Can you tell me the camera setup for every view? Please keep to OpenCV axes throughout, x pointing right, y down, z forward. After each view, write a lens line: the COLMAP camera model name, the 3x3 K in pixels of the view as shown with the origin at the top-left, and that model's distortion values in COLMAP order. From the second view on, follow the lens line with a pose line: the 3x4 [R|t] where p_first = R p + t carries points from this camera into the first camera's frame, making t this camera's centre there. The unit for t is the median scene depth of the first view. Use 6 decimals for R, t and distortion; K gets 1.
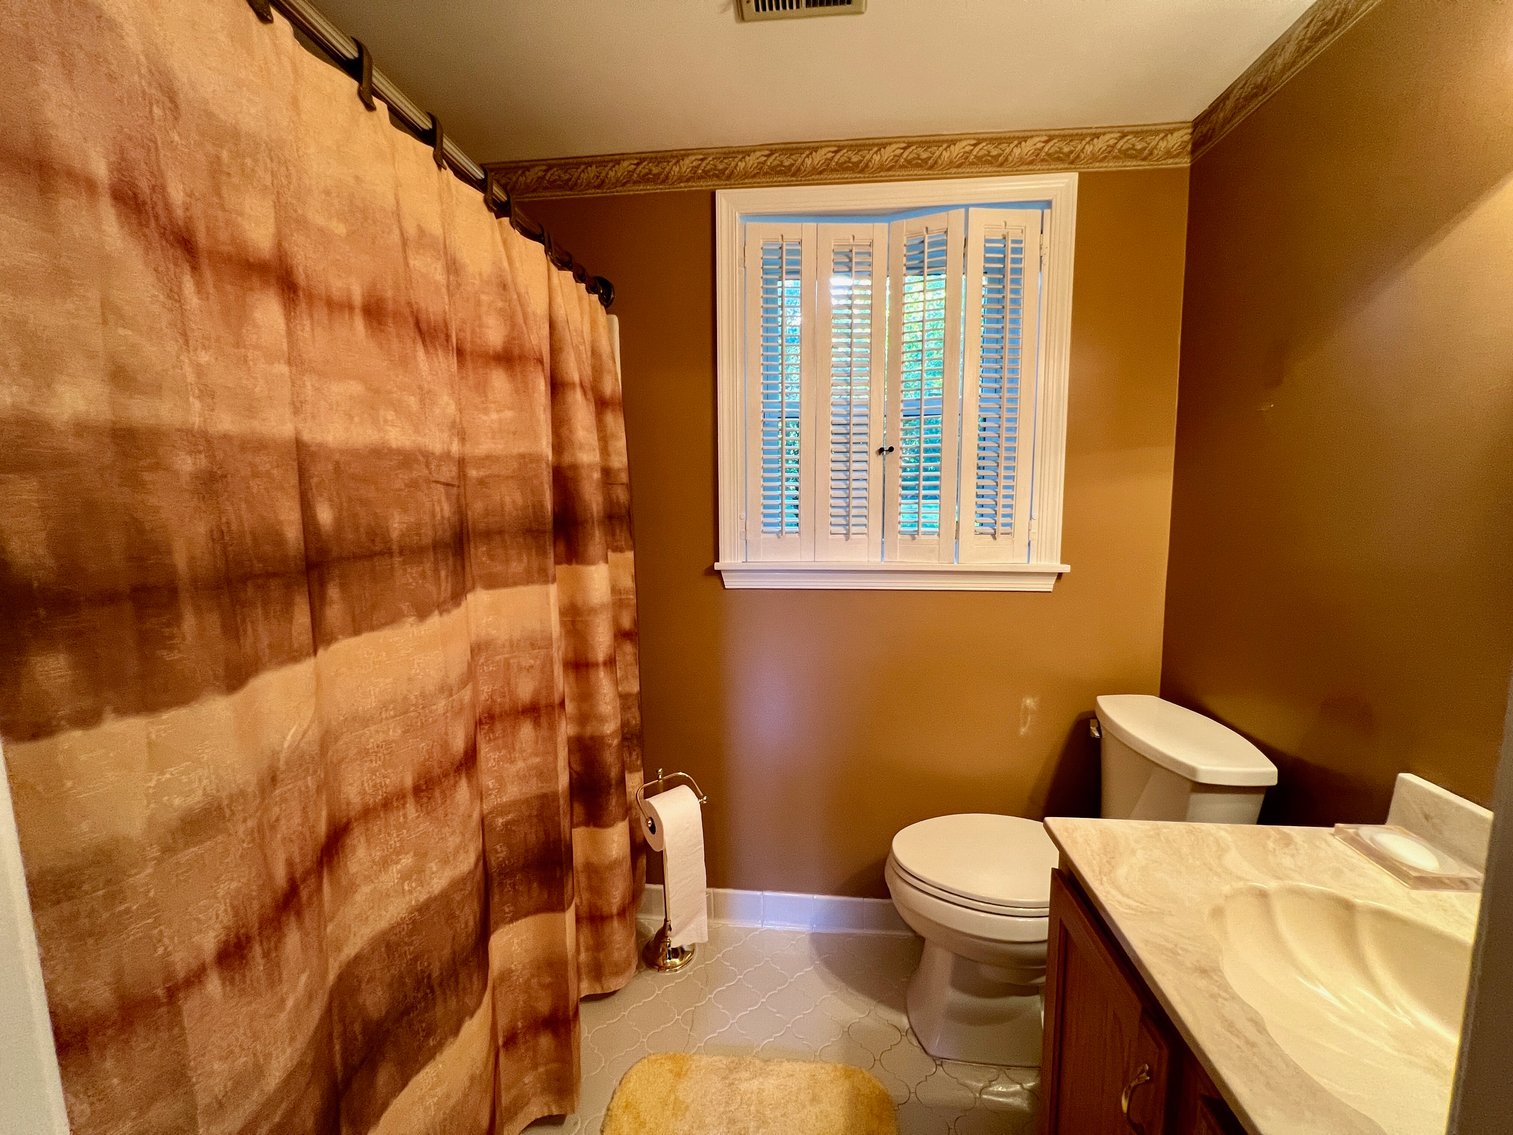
lens RADIAL K [[605.7, 0, 760.2], [0, 605.7, 575.5], [0, 0, 1]] dist [-0.002465, 0.000546]
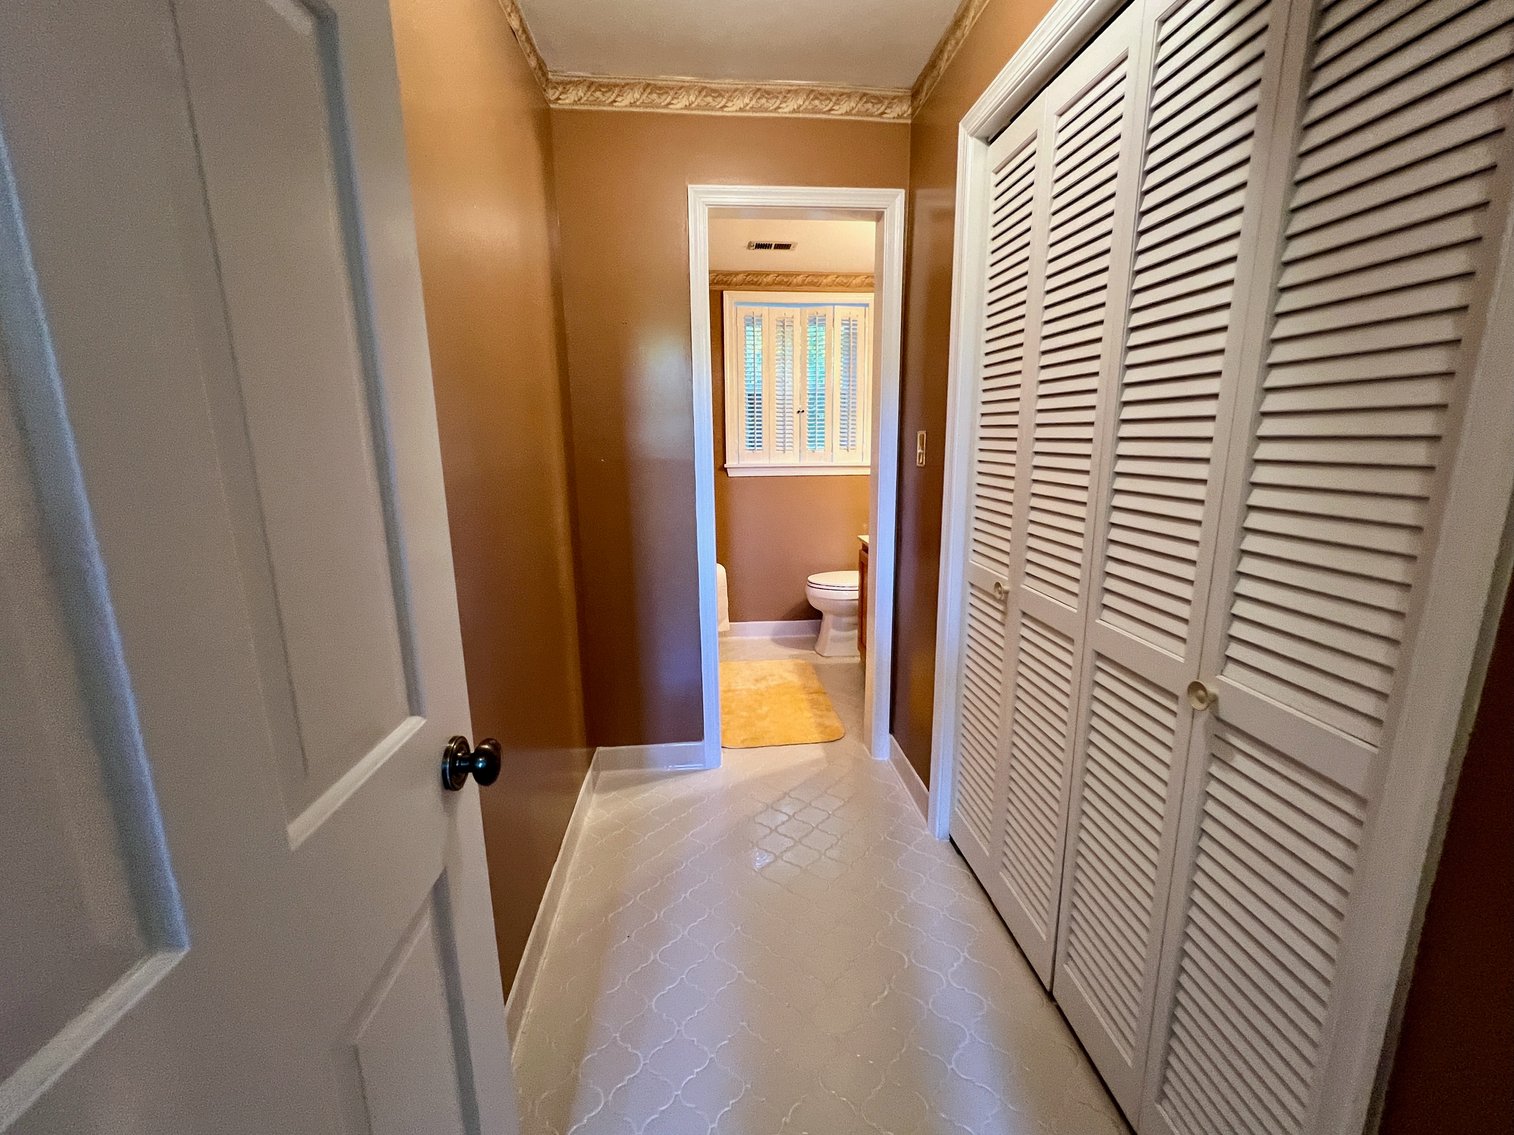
lens RADIAL K [[610.8, 0, 761.8], [0, 610.8, 561.1], [0, 0, 1]] dist [-0.002428, -0.000360]
pose [[0.982600, -0.041801, 0.180970, -0.376036], [0.026197, 0.995796, 0.087777, 0.144111], [-0.183879, -0.081509, 0.979564, -1.262130]]
